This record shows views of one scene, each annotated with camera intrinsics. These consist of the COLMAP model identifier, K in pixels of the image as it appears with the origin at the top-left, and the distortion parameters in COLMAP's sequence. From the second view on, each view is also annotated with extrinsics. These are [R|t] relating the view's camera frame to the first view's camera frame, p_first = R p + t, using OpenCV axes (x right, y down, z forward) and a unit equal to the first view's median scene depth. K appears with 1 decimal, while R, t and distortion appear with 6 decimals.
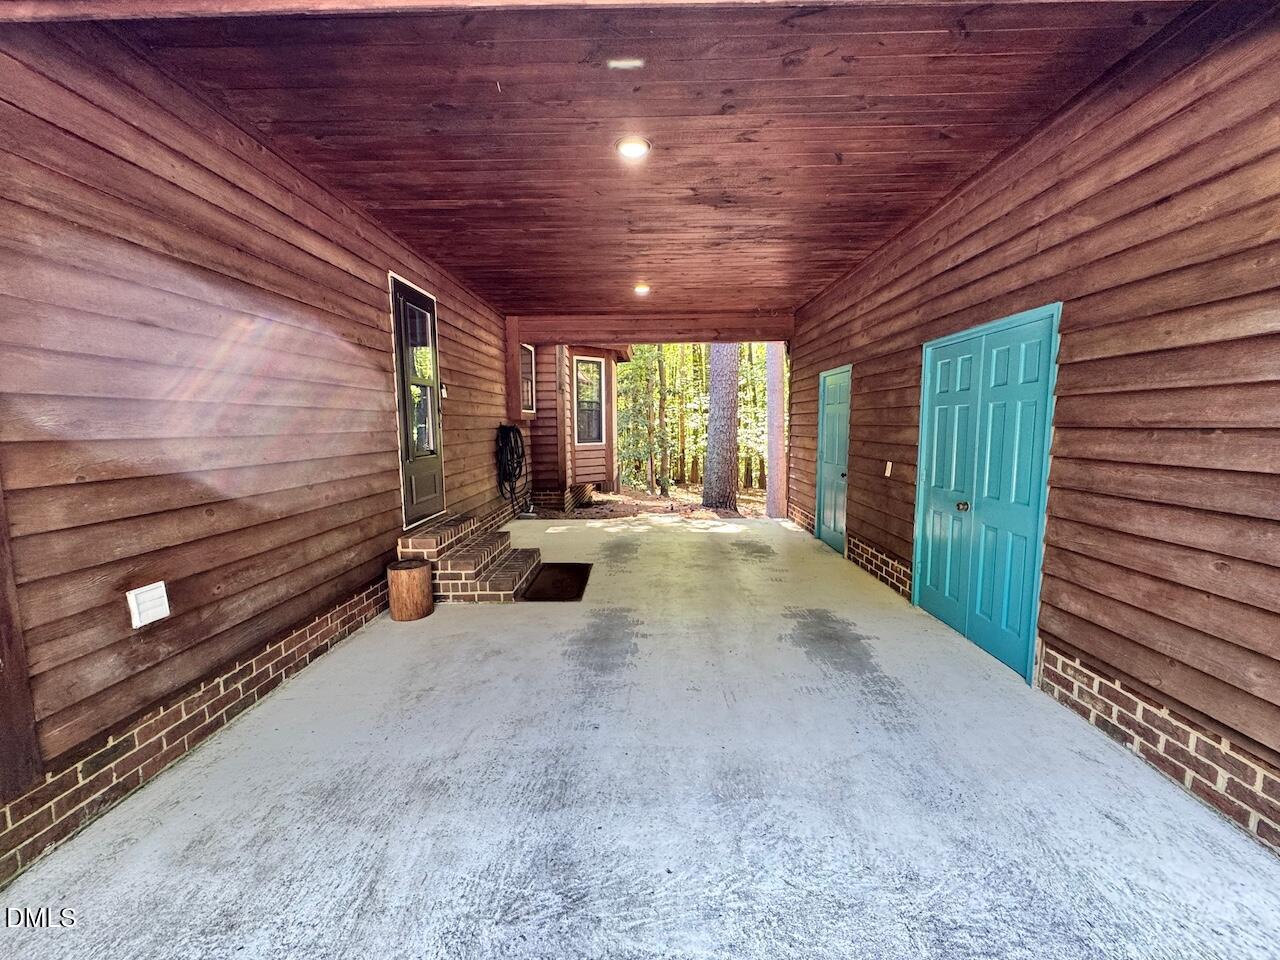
lens RADIAL K [[512.2, 0, 635.8], [0, 512.2, 479.0], [0, 0, 1]] dist [-0.000686, 0.000430]
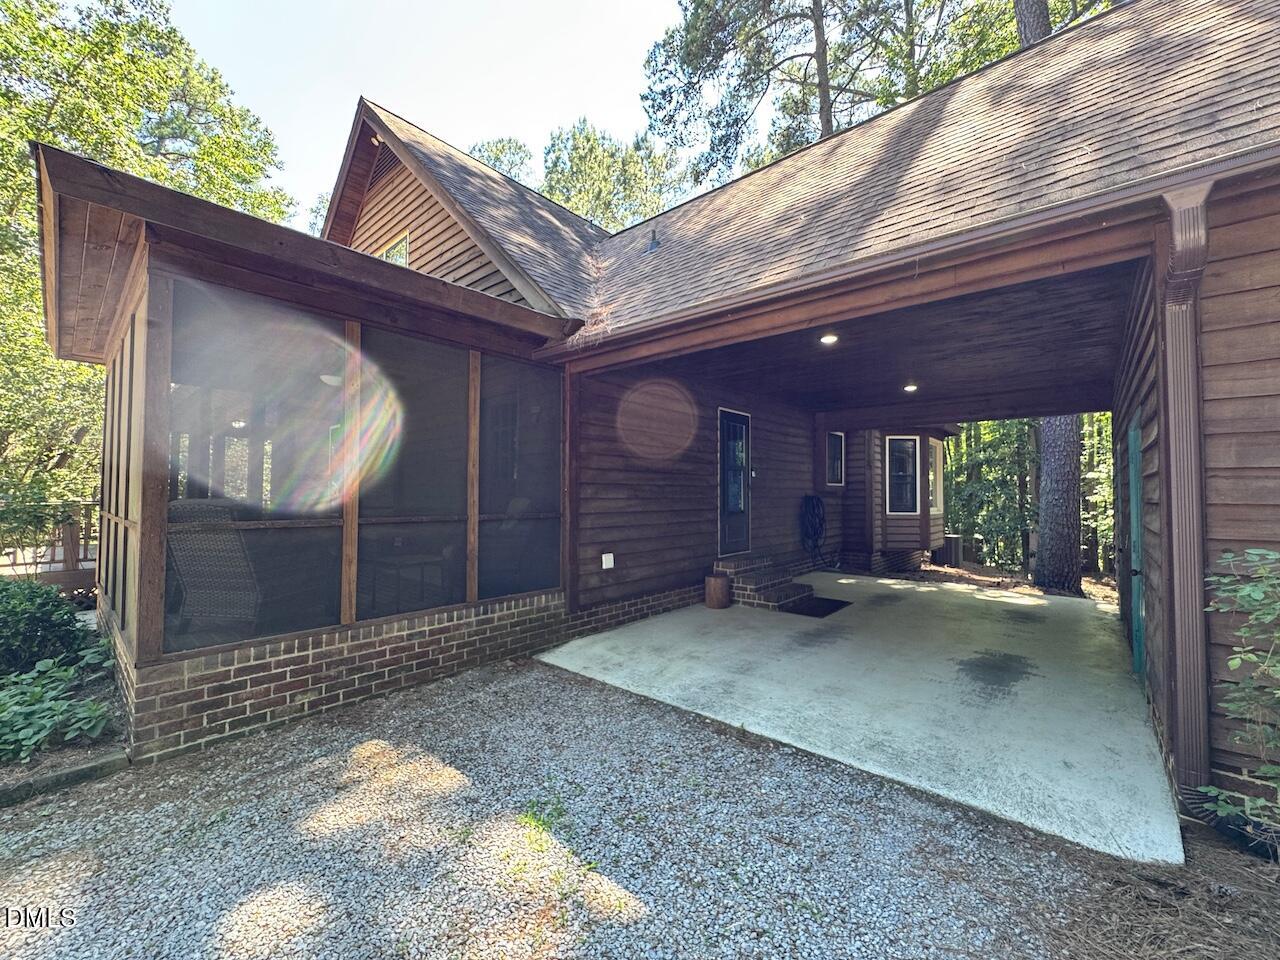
lens RADIAL K [[512.2, 0, 640.2], [0, 512.2, 479.2], [0, 0, 1]] dist [-0.000686, 0.000430]
pose [[0.767953, -0.005953, -0.640479, 0.466308], [-0.080126, 0.991209, -0.105287, 0.049524], [0.635475, 0.132175, 0.760724, -0.513481]]
